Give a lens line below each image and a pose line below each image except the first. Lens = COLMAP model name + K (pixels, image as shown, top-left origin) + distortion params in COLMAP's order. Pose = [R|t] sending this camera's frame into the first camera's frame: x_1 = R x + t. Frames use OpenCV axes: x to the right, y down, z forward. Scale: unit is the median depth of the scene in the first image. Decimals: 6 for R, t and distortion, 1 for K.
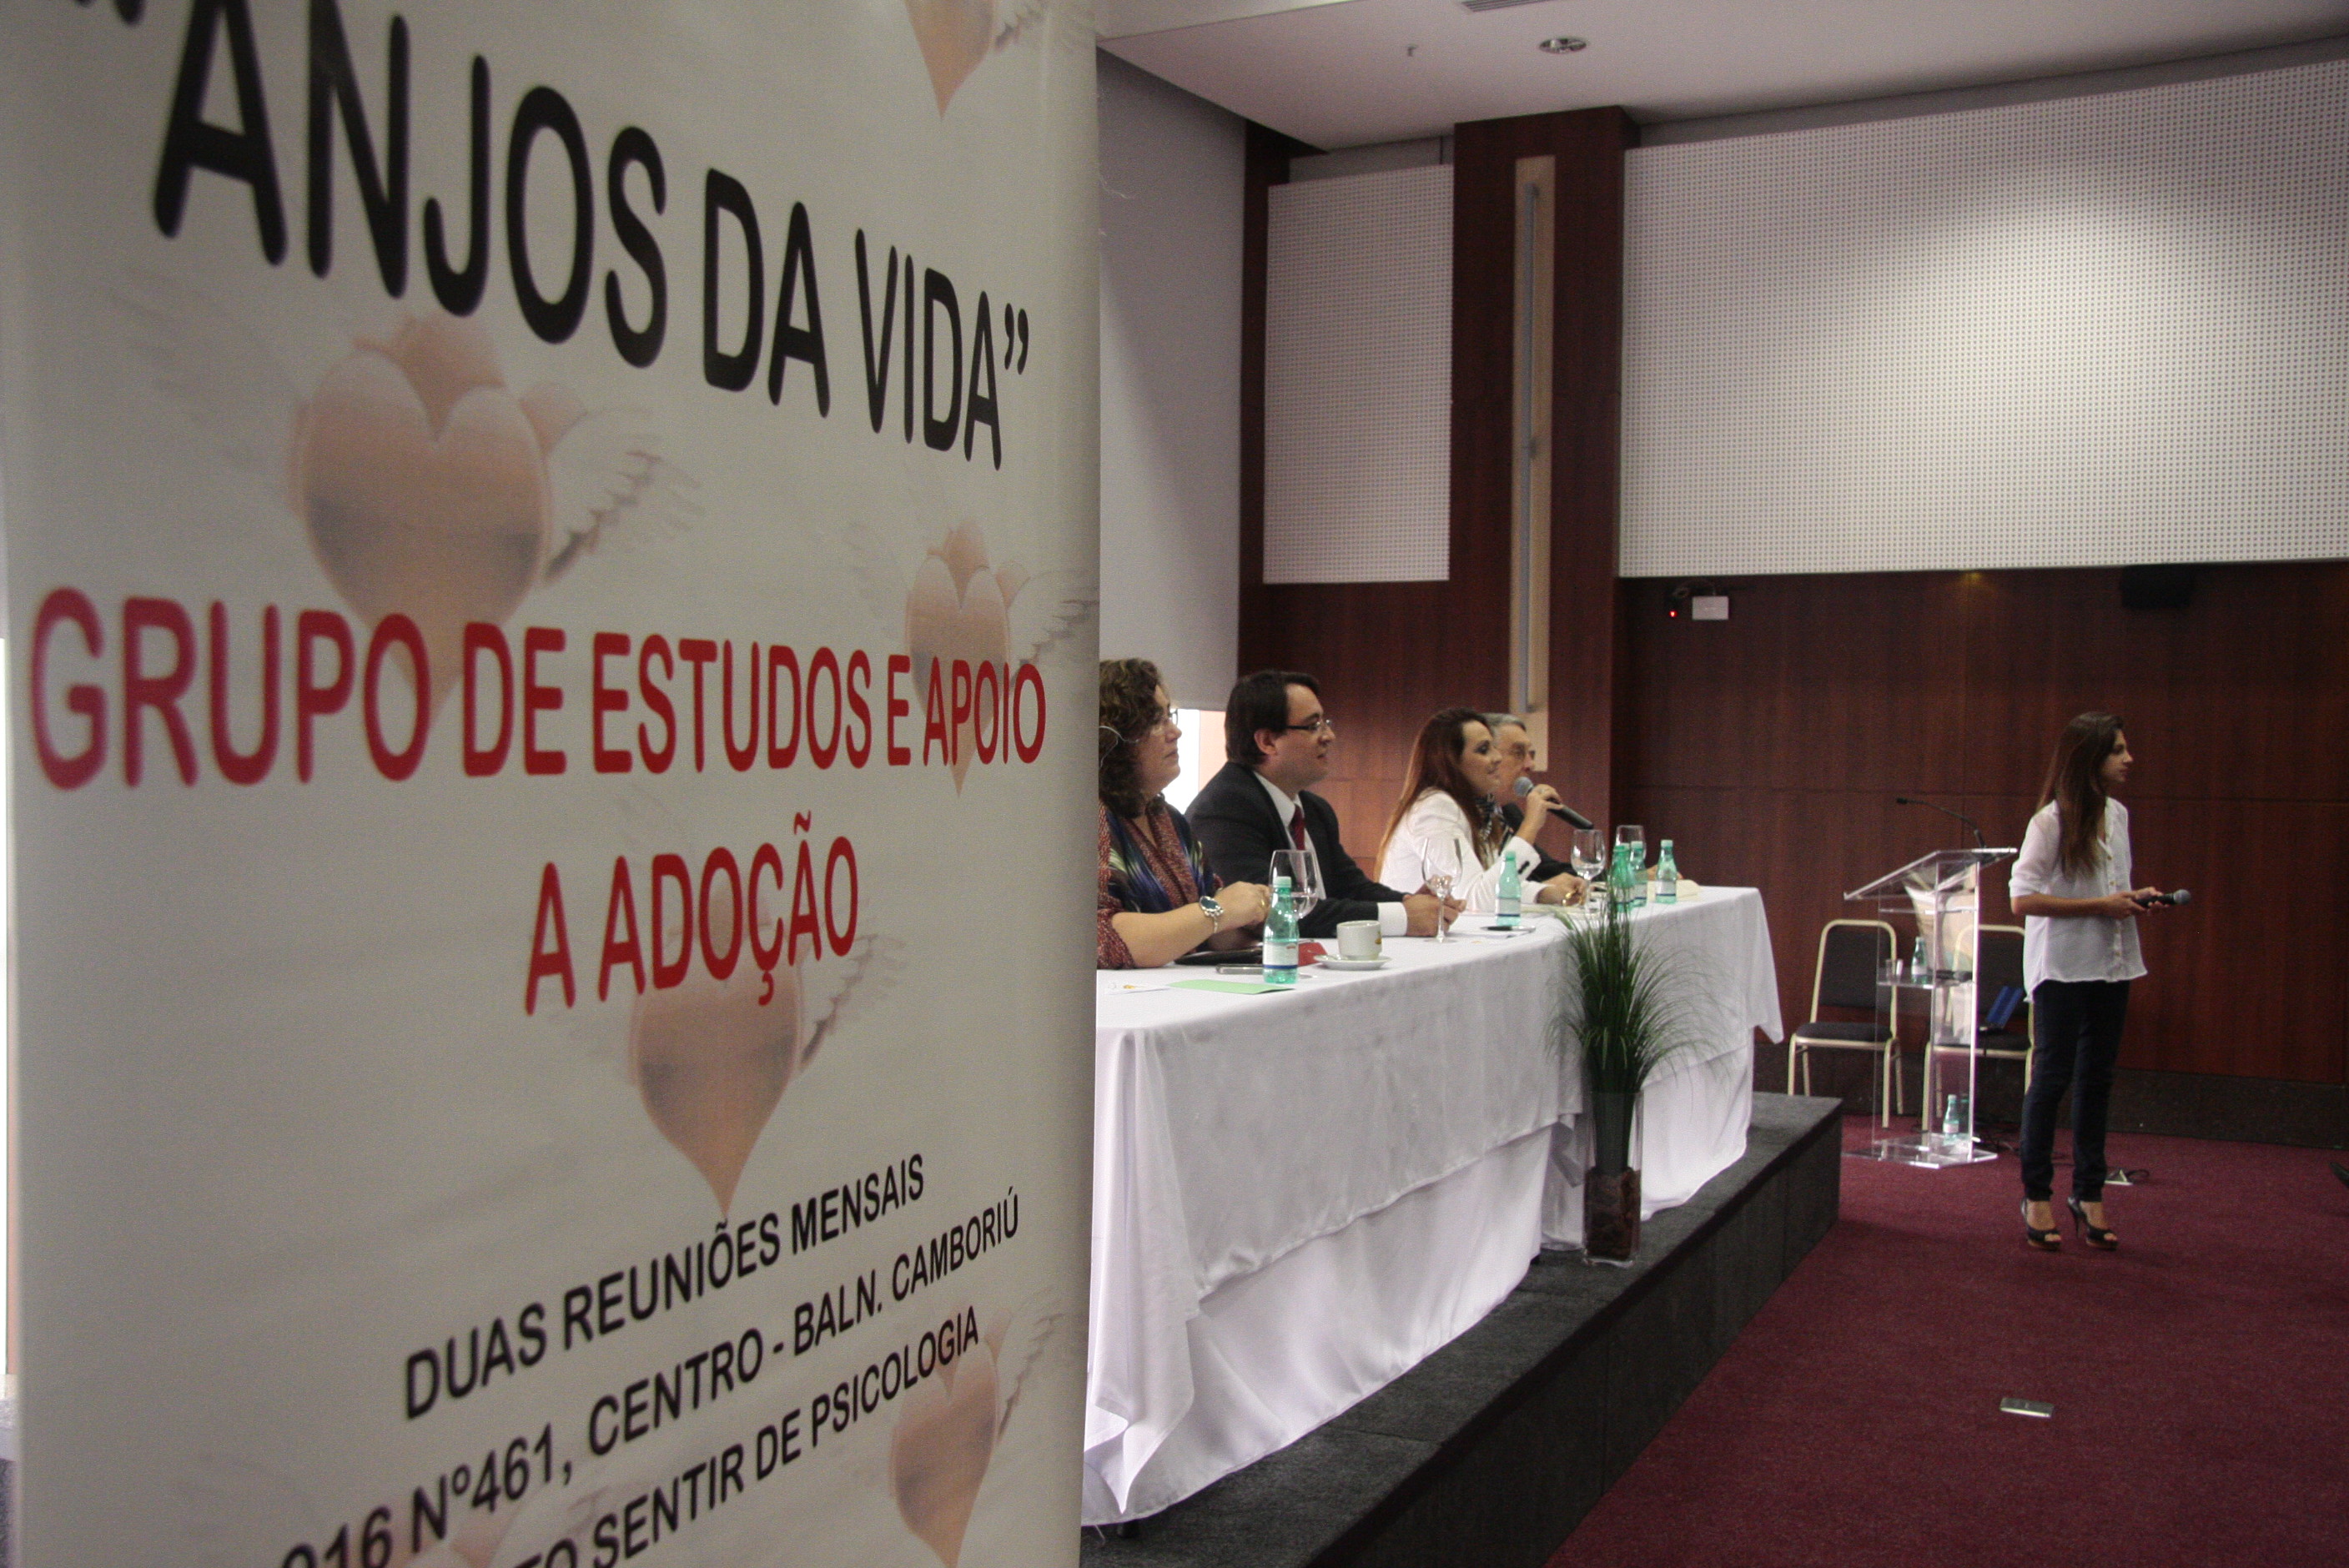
lens RADIAL K [[2252.3, 0, 1174.5], [0, 2252.3, 784.0], [0, 0, 1]] dist [-0.144138, -0.001189]
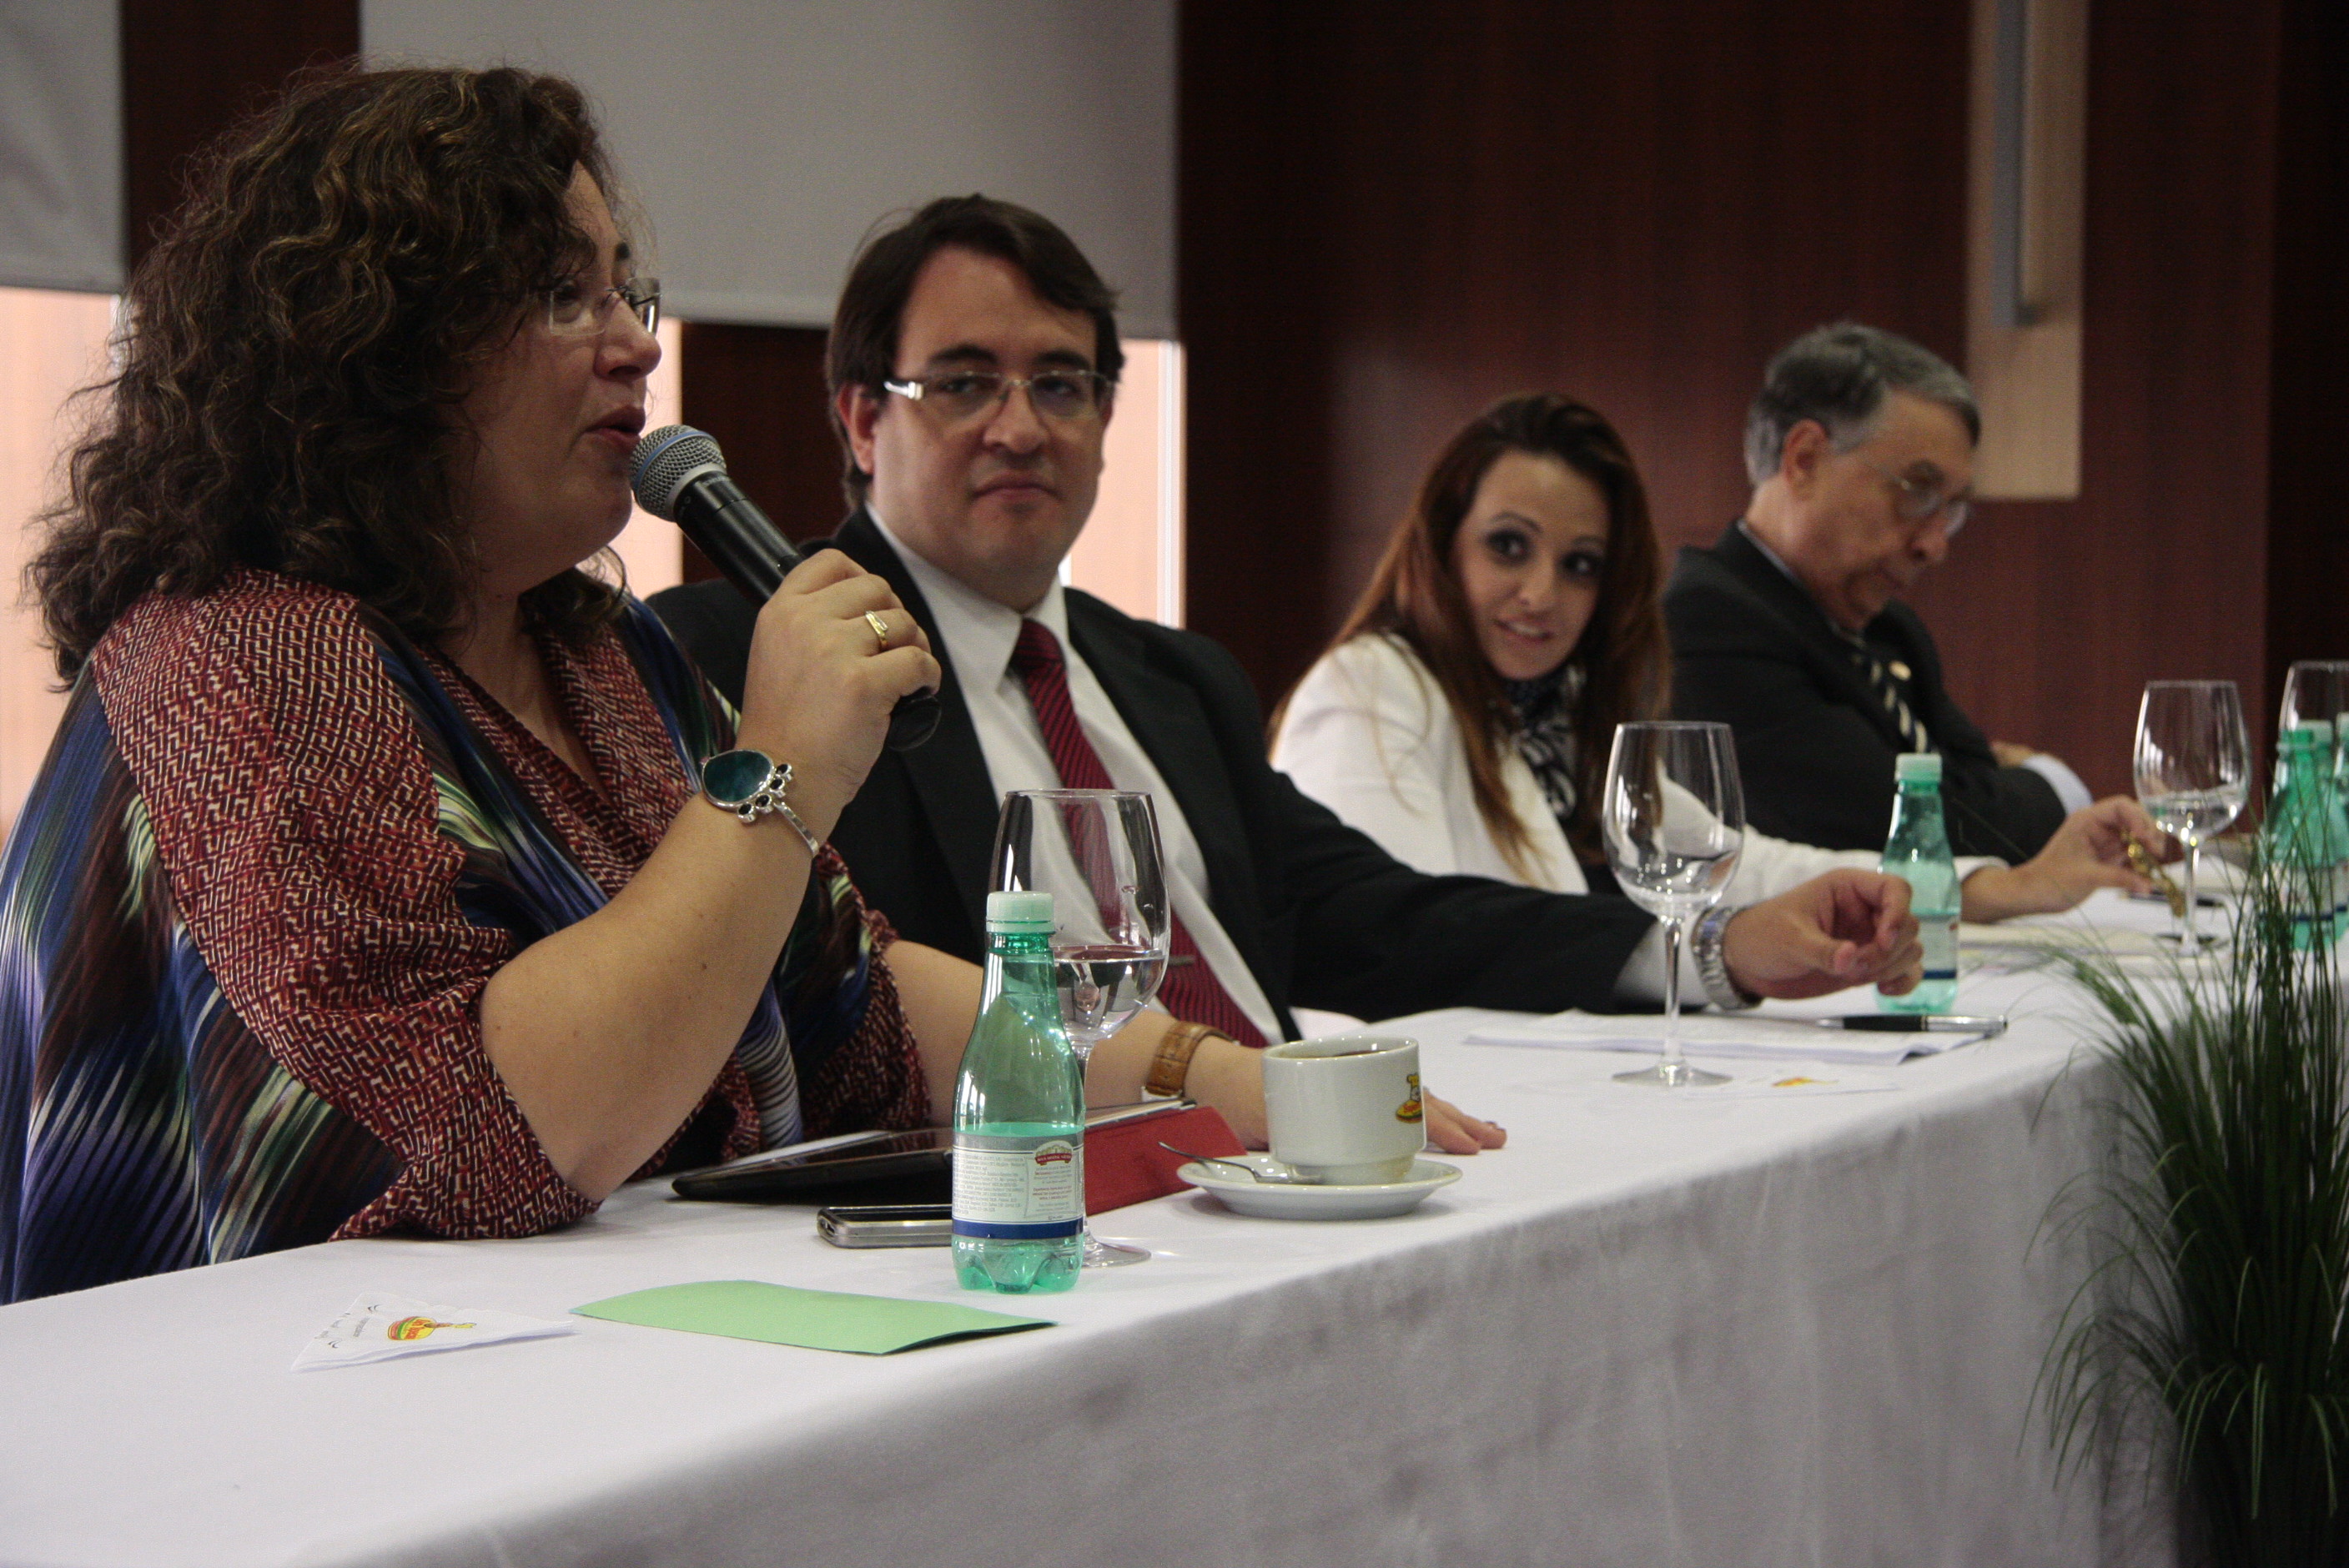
lens RADIAL K [[5996.4, 0, 1174.5], [0, 5996.4, 784.0], [0, 0, 1]] dist [0.162560, 0.602328]
pose [[0.999763, -0.018194, 0.011990, 0.044602], [0.017720, 0.999100, 0.038534, 0.001273], [-0.012680, -0.038313, 0.999185, 0.223599]]
